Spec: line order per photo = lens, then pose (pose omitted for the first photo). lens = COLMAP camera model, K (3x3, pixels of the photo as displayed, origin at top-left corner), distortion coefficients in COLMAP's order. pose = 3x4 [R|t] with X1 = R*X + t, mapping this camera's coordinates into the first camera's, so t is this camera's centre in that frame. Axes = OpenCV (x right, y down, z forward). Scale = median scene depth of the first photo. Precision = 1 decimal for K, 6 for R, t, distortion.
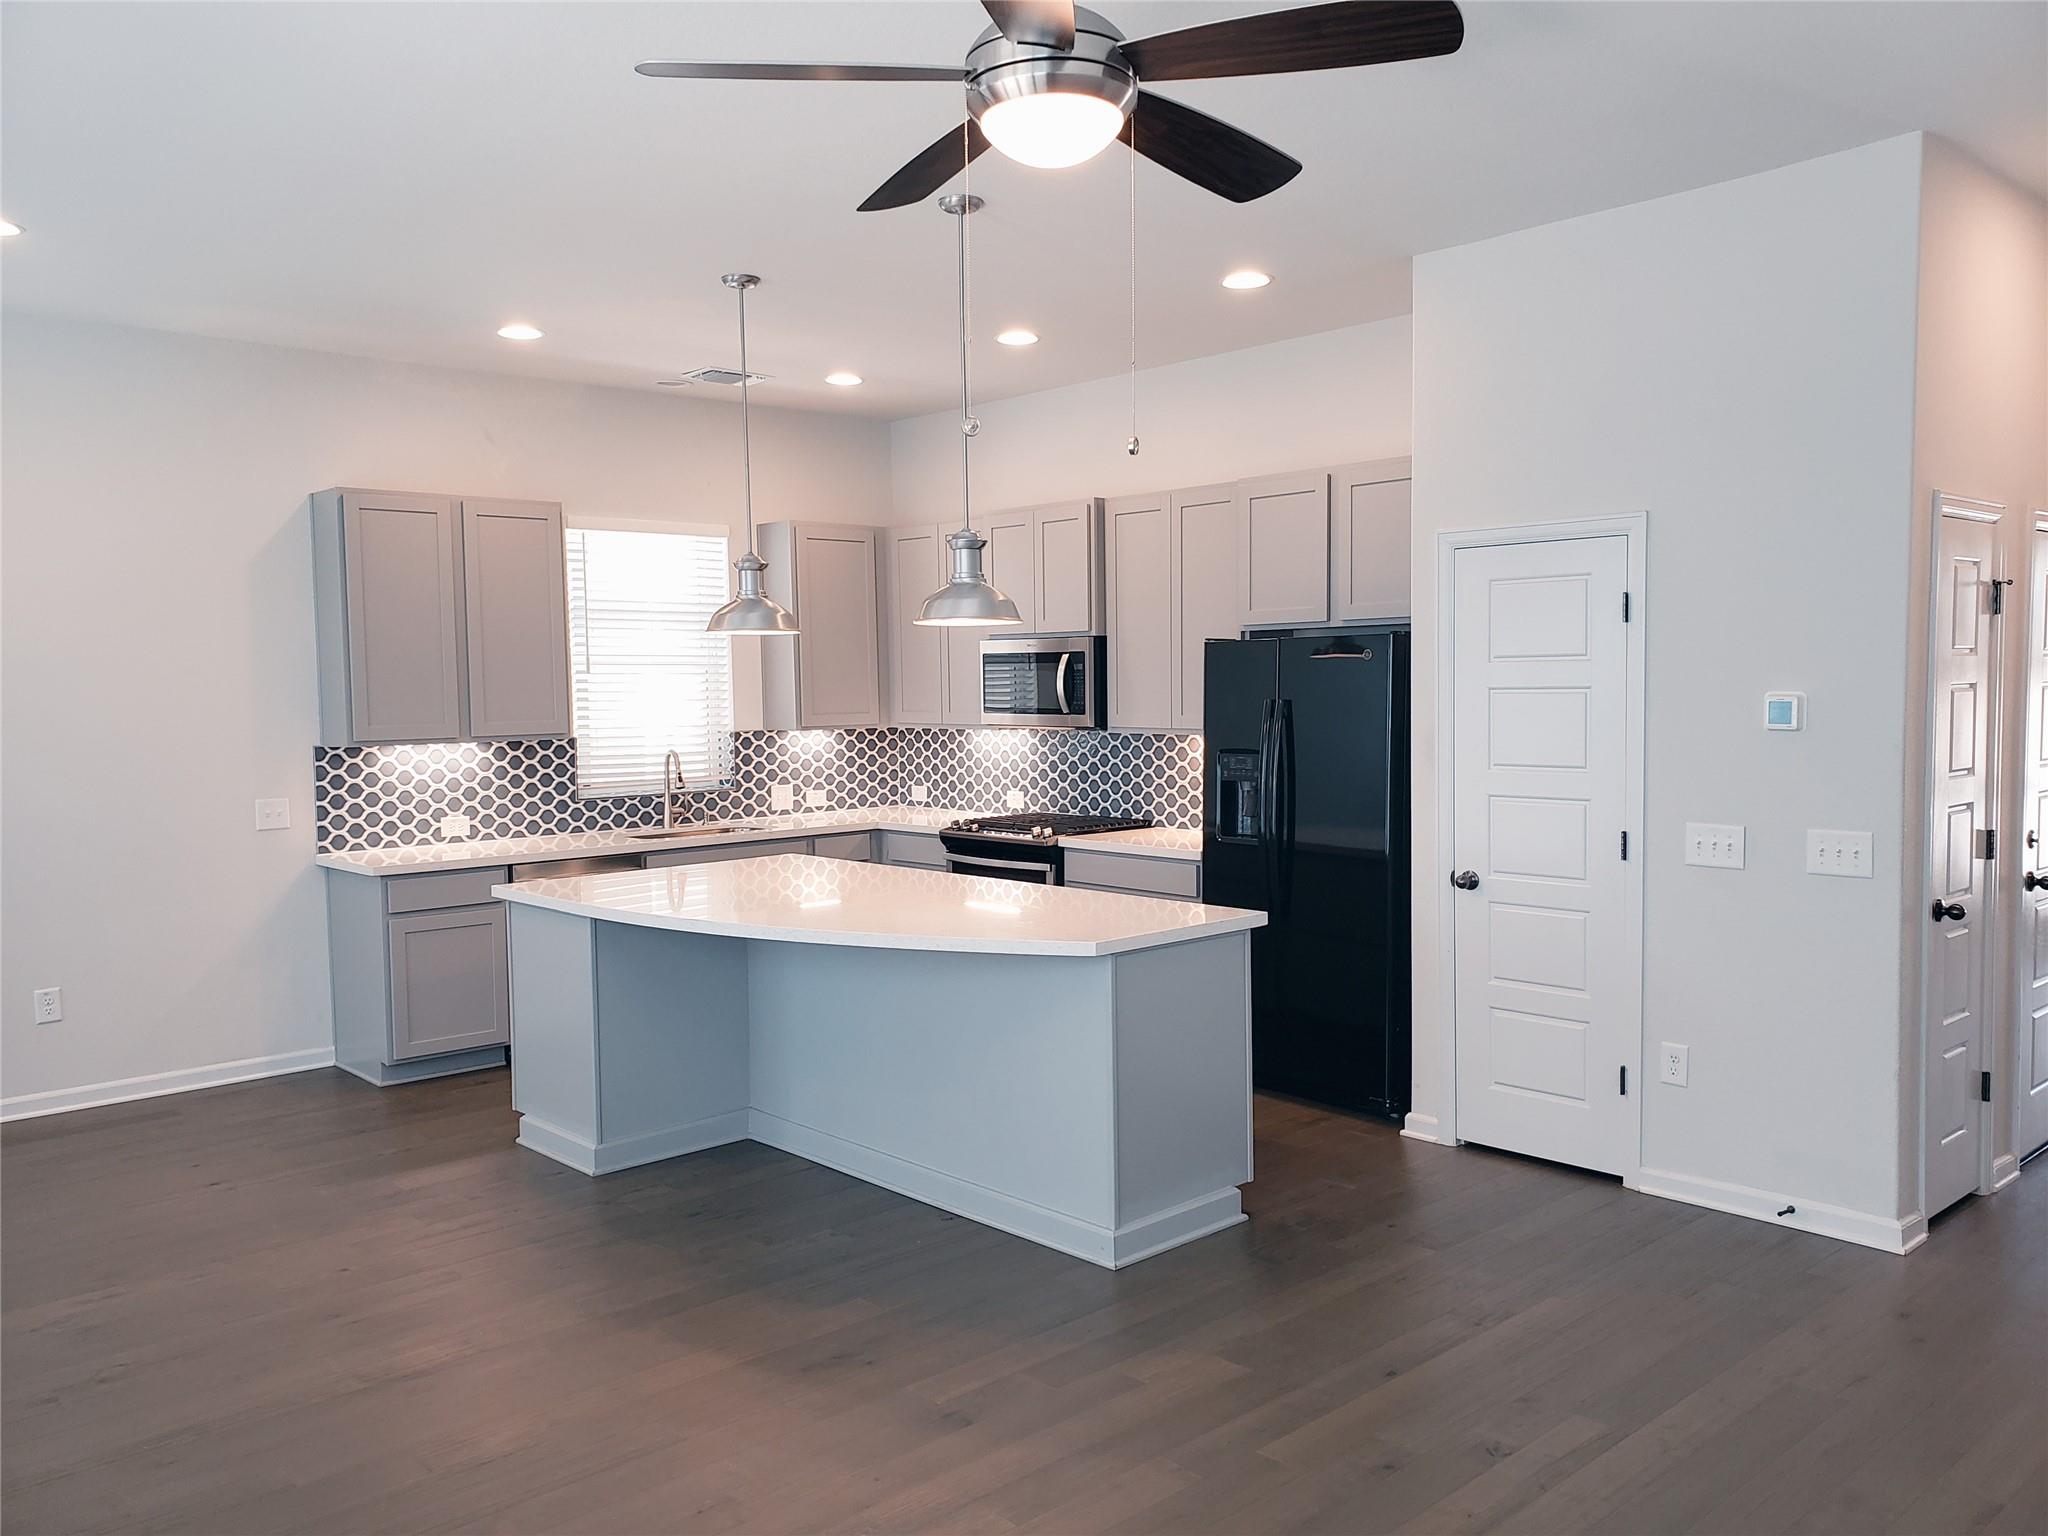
lens RADIAL K [[1582.6, 0, 1034.5], [0, 1582.6, 774.0], [0, 0, 1]] dist [0.052698, -0.043860]
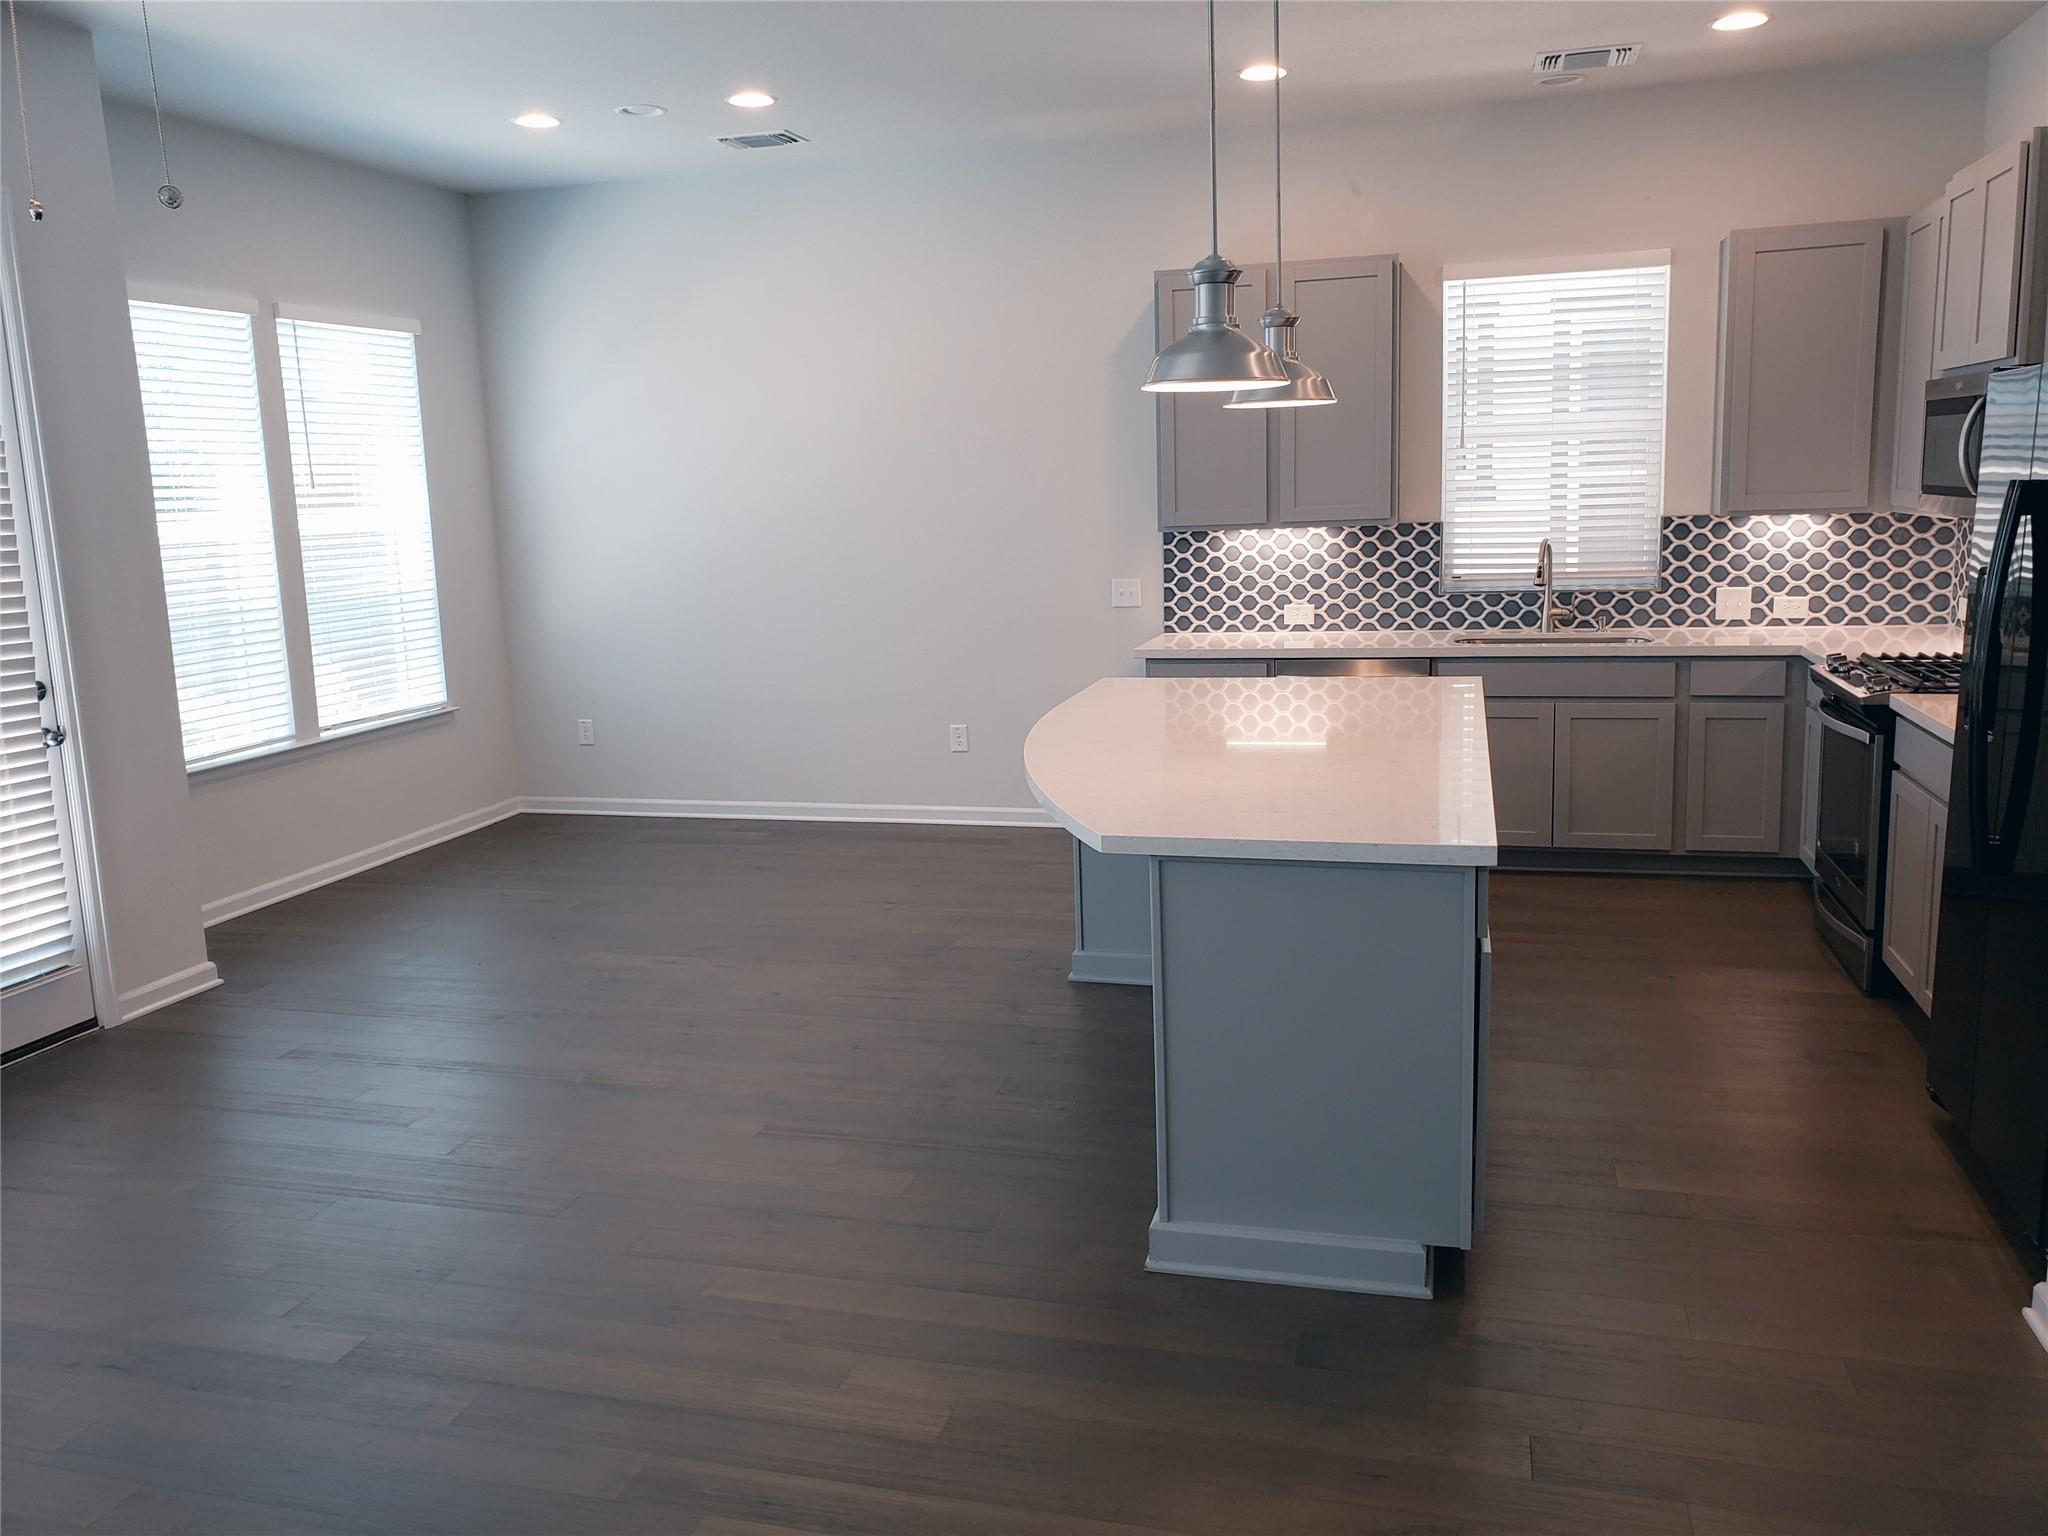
lens RADIAL K [[1582.6, 0, 1040.2], [0, 1582.6, 761.0], [0, 0, 1]] dist [0.052698, -0.043860]
pose [[0.523846, 0.143054, -0.839715, 0.371893], [-0.024452, 0.987916, 0.153047, -0.022668], [0.851462, -0.059640, 0.521014, 0.350502]]
